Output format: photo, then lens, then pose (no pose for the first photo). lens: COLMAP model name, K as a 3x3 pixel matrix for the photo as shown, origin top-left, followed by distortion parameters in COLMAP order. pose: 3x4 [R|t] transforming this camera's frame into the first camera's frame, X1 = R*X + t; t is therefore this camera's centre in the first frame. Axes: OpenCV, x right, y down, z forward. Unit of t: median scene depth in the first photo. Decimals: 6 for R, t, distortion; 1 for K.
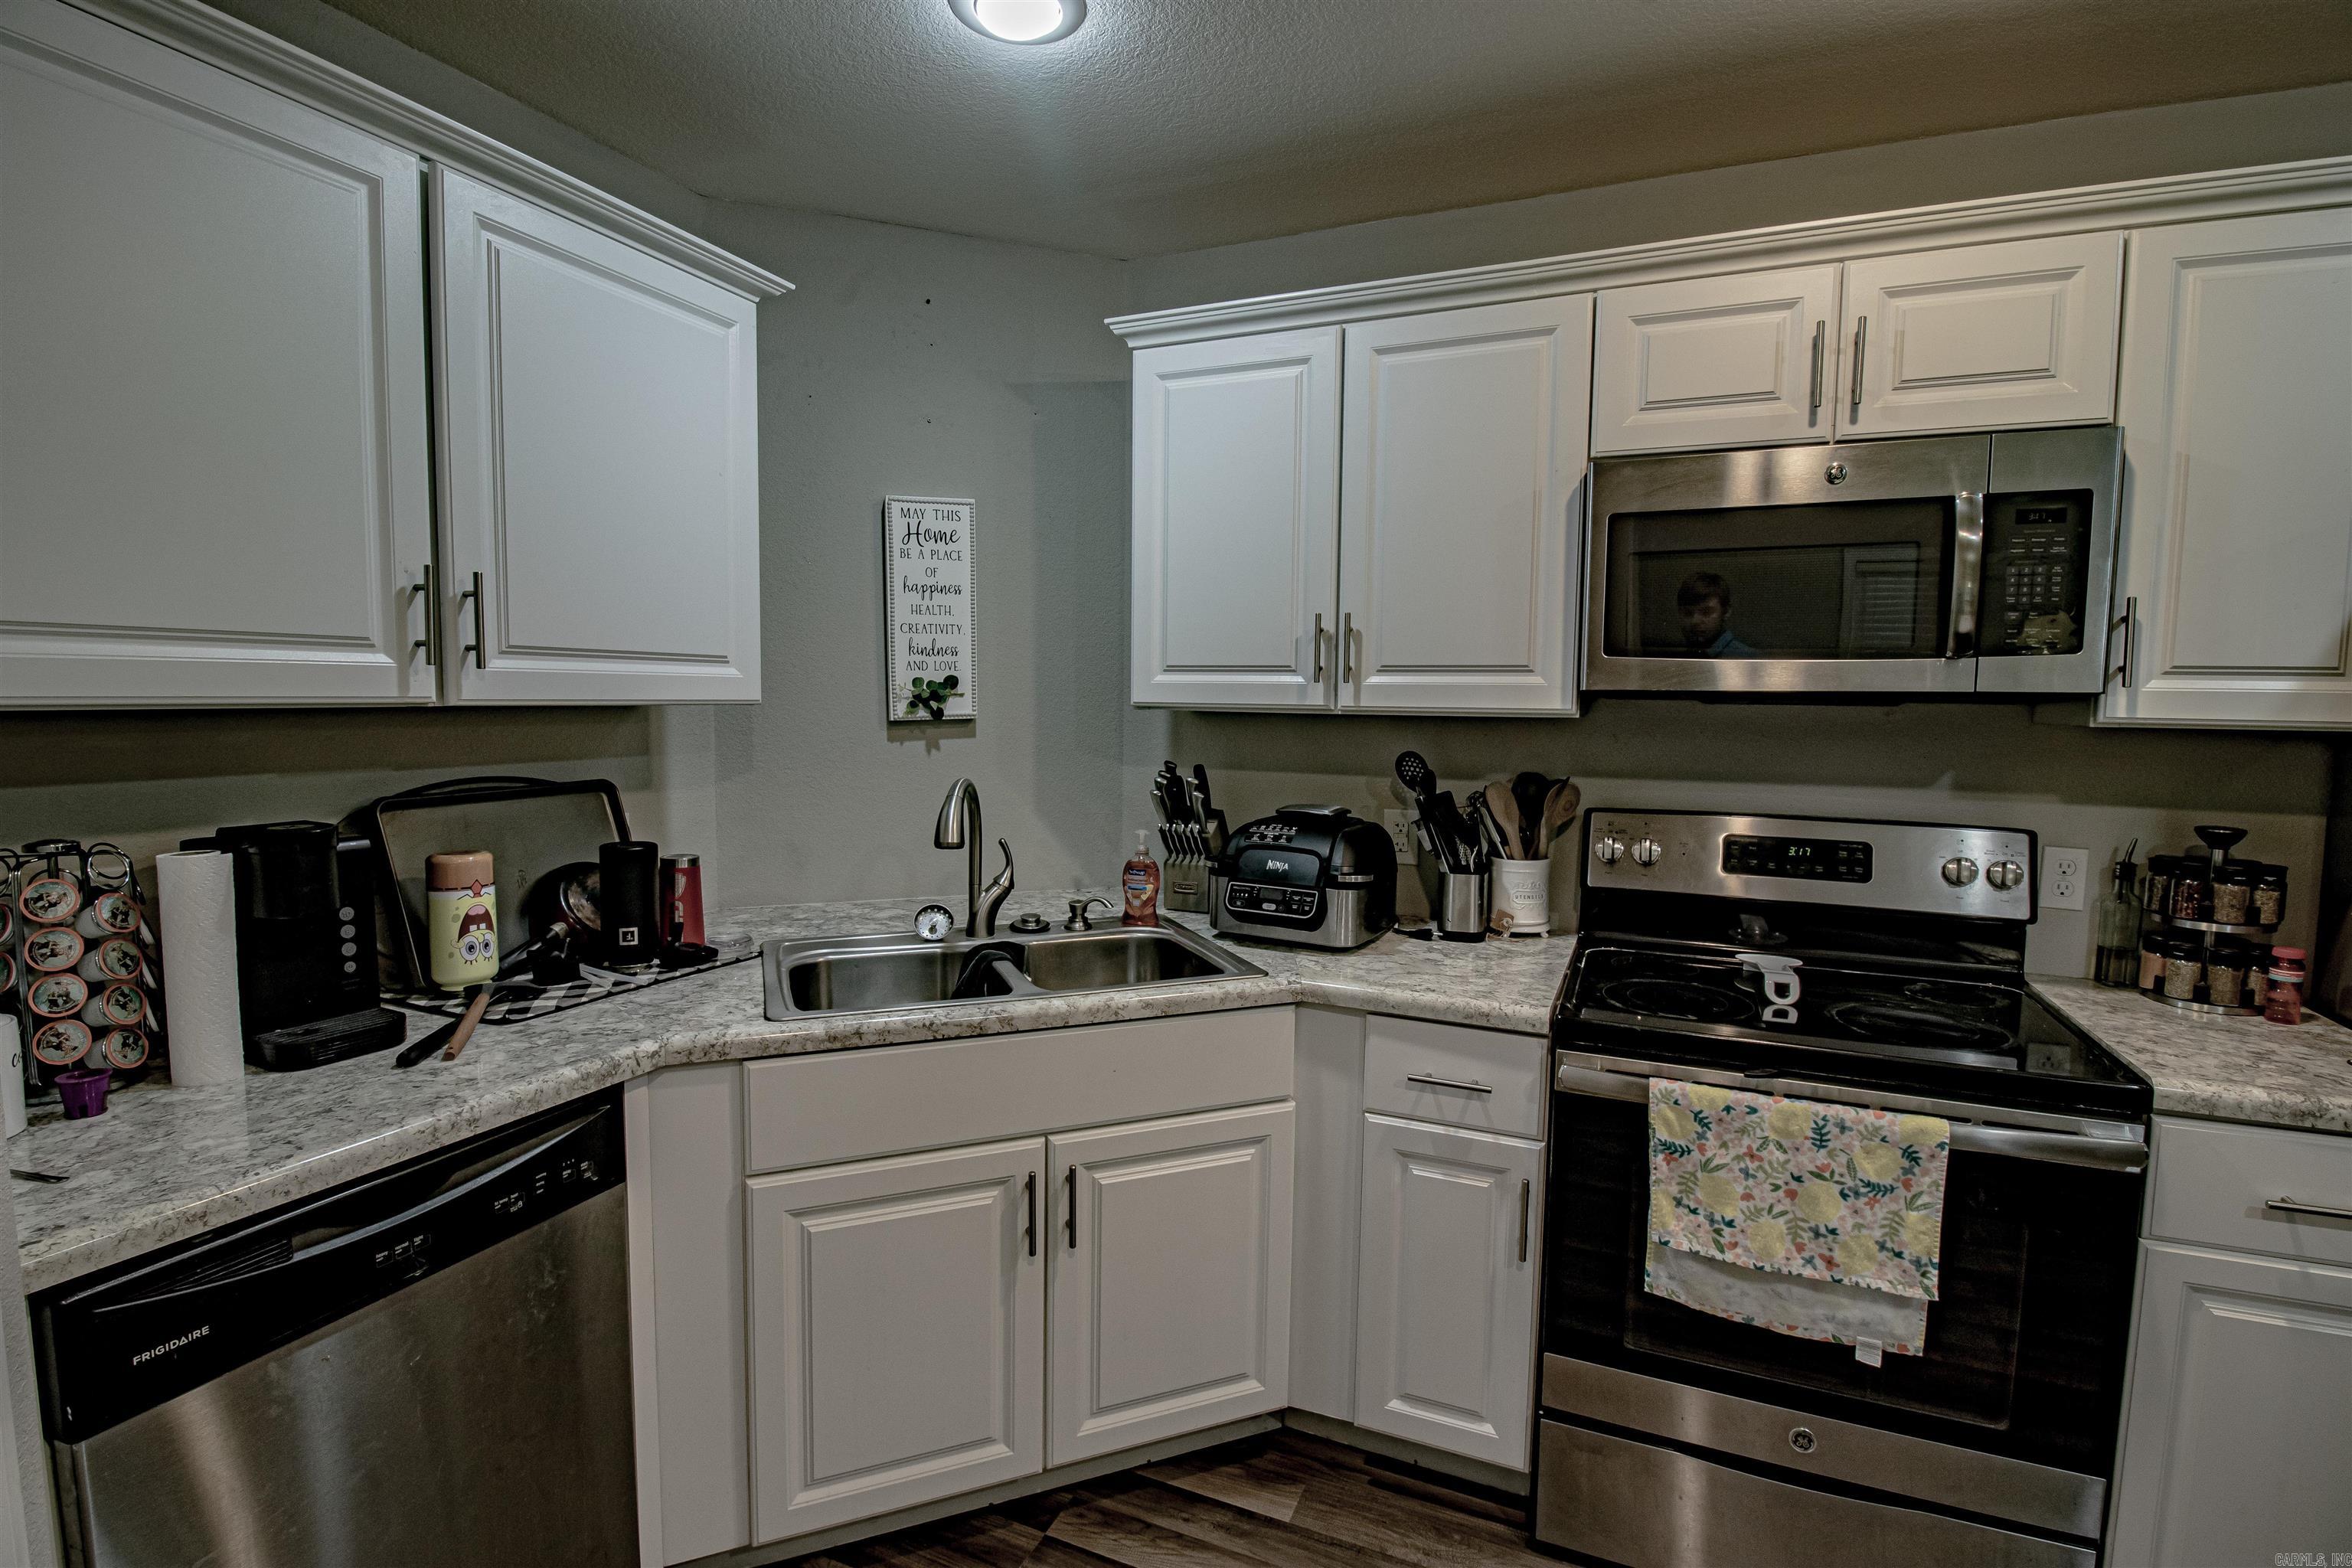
lens RADIAL K [[1089.8, 0, 1182.2], [0, 1089.8, 780.4], [0, 0, 1]] dist [-0.002528, -0.012625]
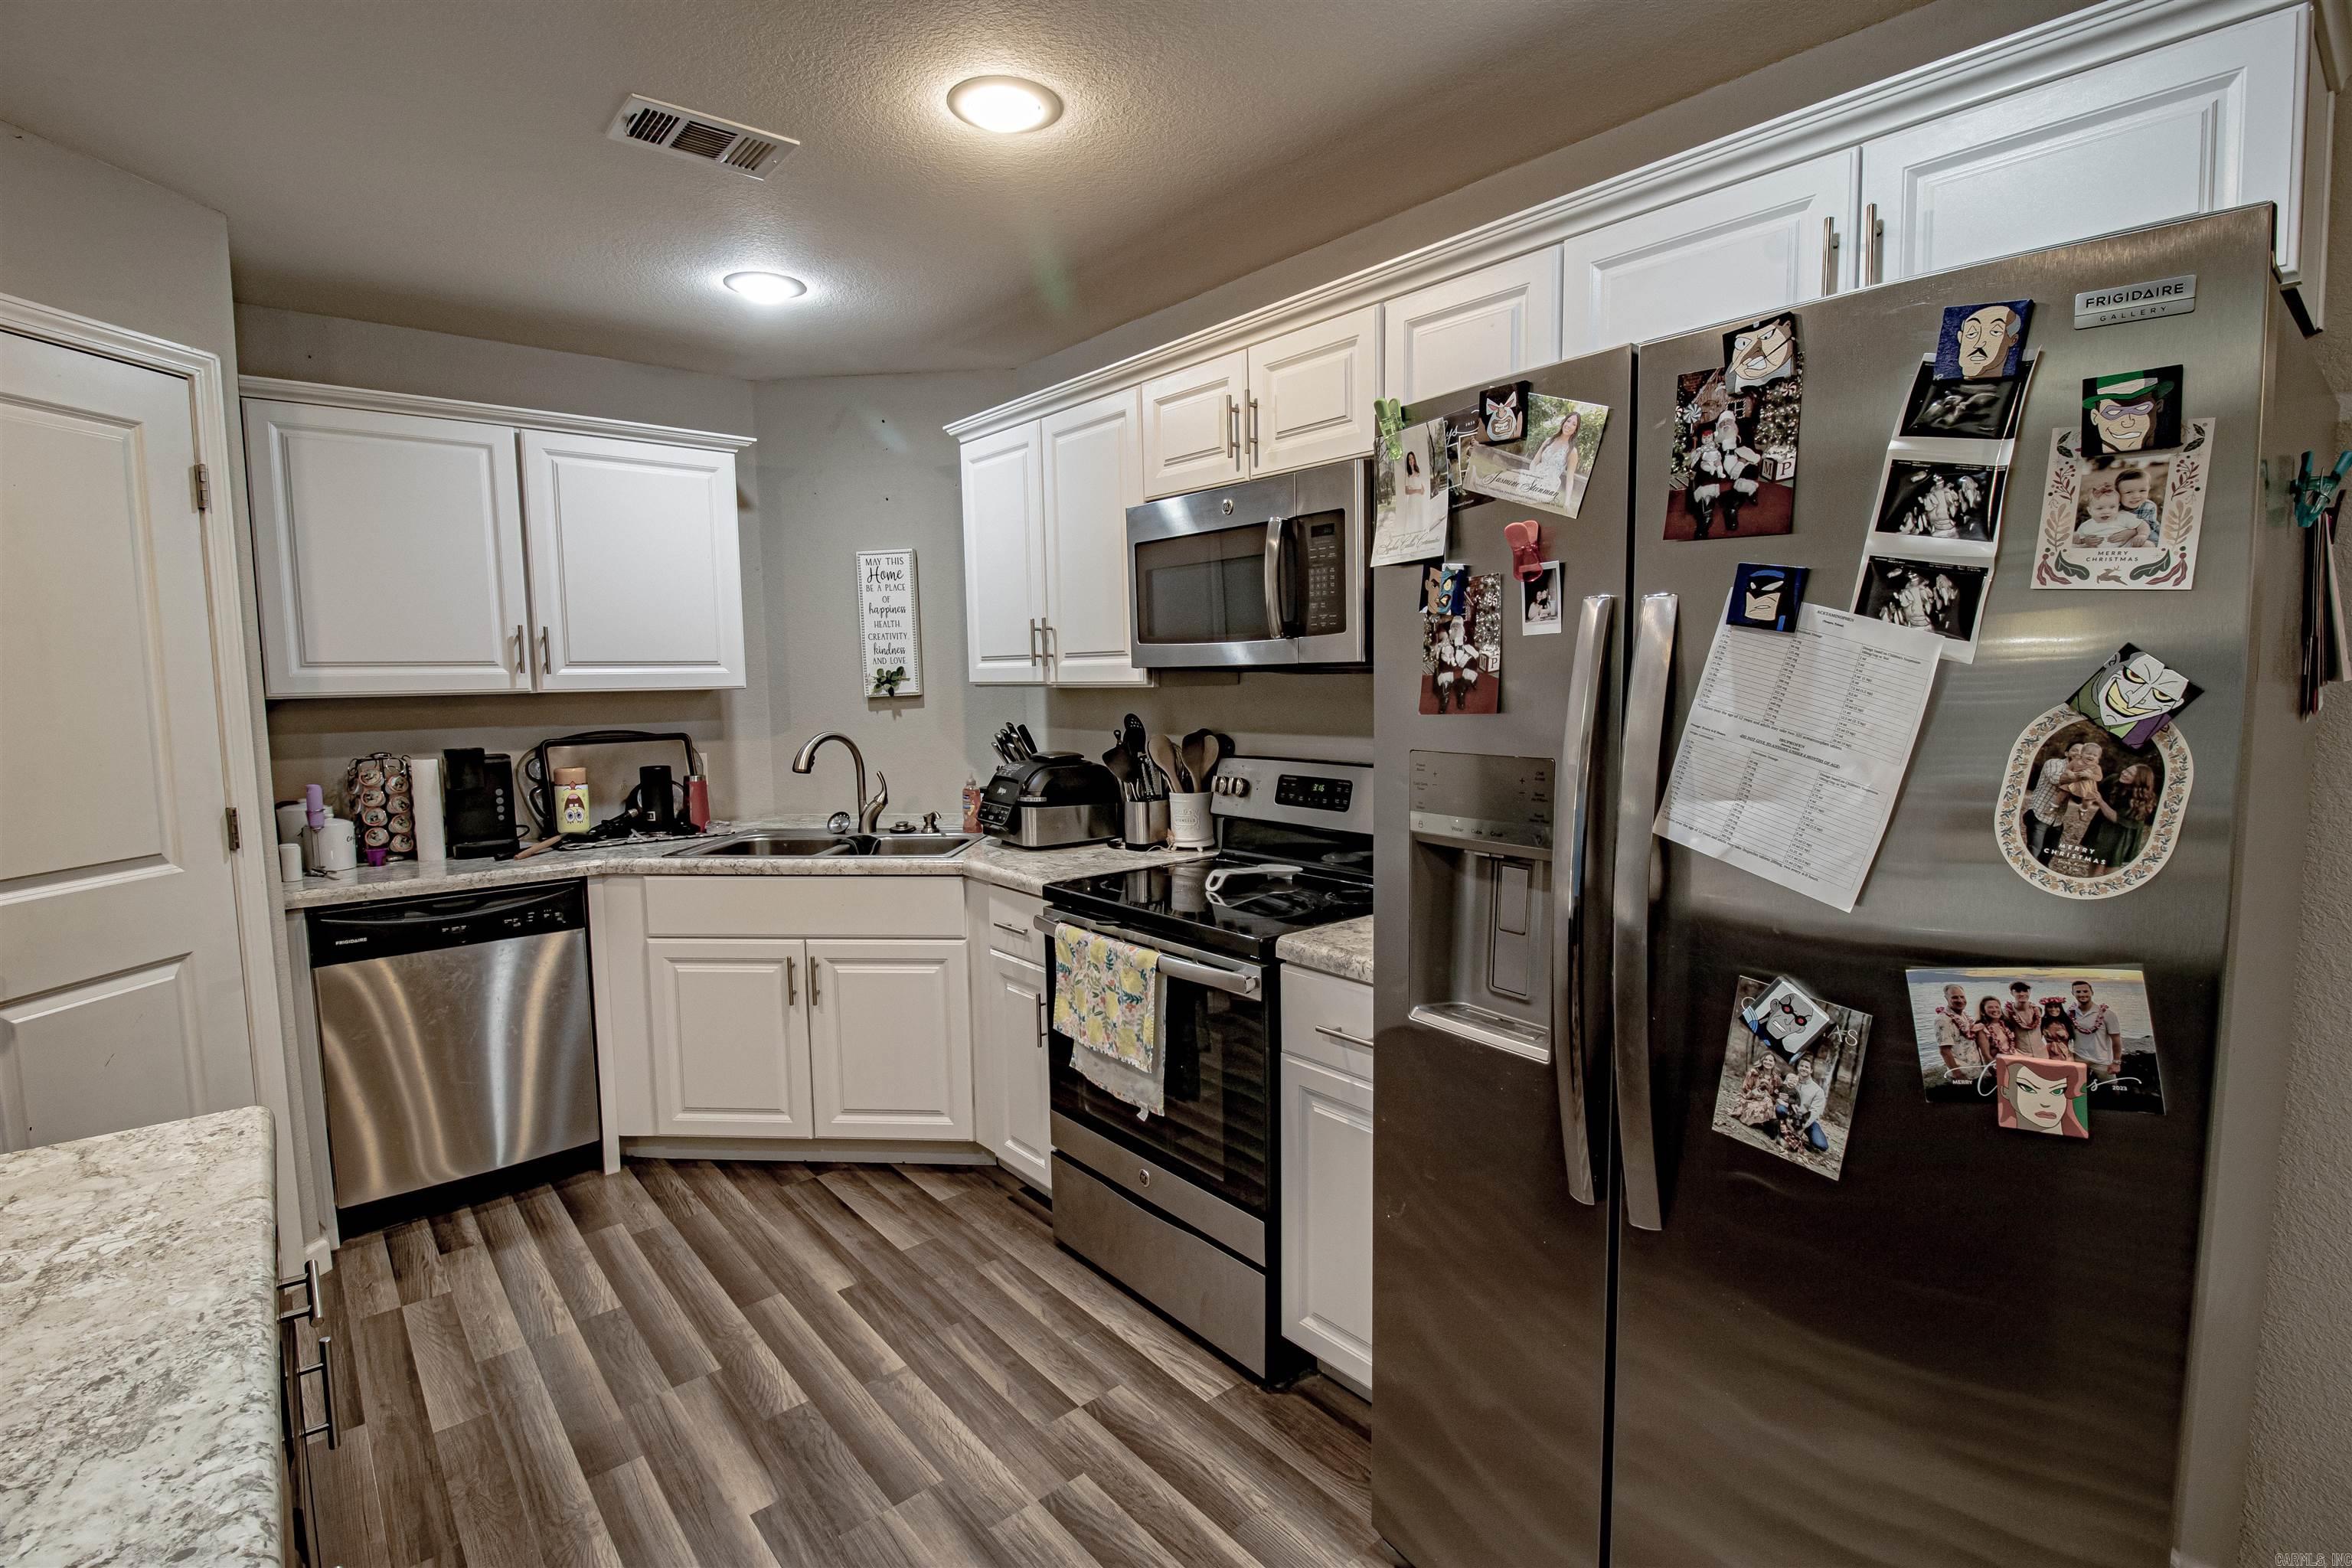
lens RADIAL K [[1089.8, 0, 1186.3], [0, 1089.8, 778.9], [0, 0, 1]] dist [-0.002528, -0.012625]
pose [[0.900107, 0.018114, -0.435292, 1.122343], [-0.009747, 0.999722, 0.021447, 0.032391], [0.435559, -0.015062, 0.900034, -0.265669]]
